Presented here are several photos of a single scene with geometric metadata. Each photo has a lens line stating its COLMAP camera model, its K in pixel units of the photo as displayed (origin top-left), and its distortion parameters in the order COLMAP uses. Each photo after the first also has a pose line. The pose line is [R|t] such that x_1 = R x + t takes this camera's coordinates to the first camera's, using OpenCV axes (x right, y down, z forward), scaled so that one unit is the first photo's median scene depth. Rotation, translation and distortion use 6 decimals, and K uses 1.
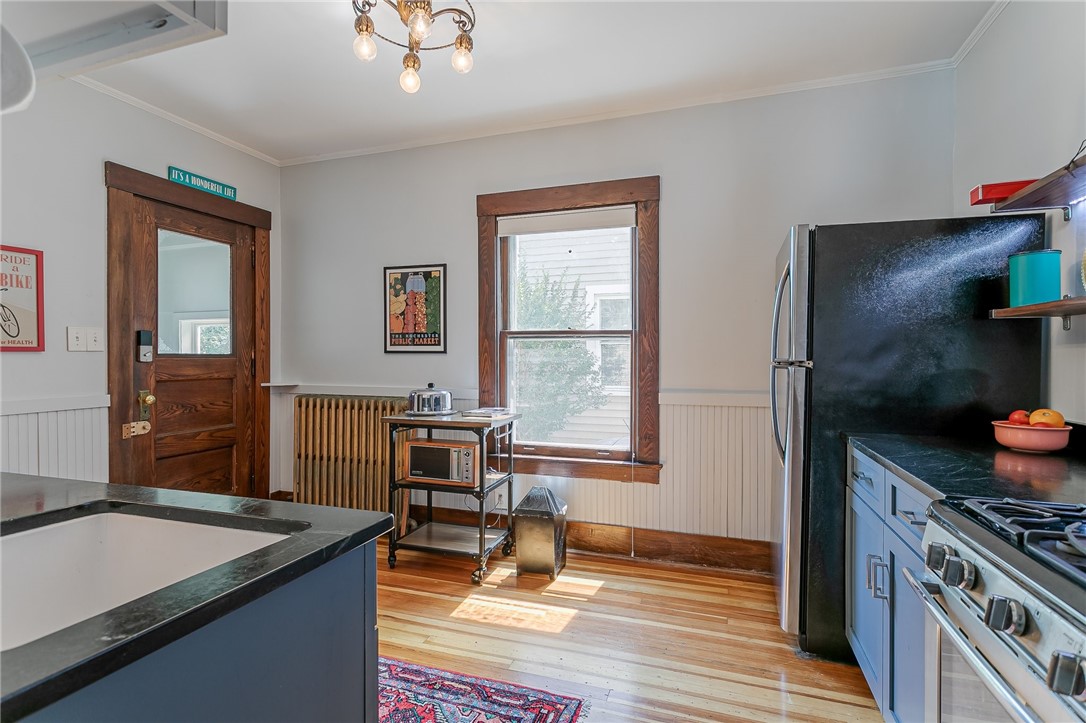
lens RADIAL K [[522.5, 0, 541.5], [0, 522.5, 359.9], [0, 0, 1]] dist [-0.000260, -0.000048]
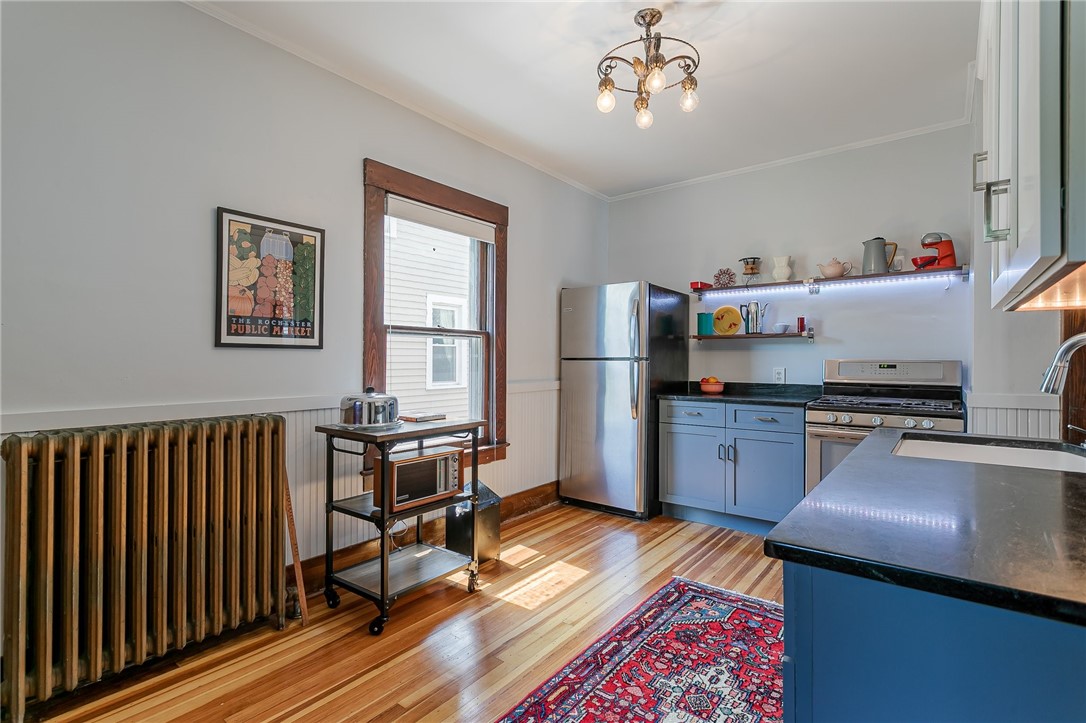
lens RADIAL K [[522.5, 0, 541.0], [0, 522.5, 358.7], [0, 0, 1]] dist [-0.000260, -0.000048]
pose [[0.324488, -0.003026, 0.945885, -0.788527], [0.002396, 0.999994, 0.002377, 0.000597], [-0.945887, 0.001495, 0.324494, 0.457008]]
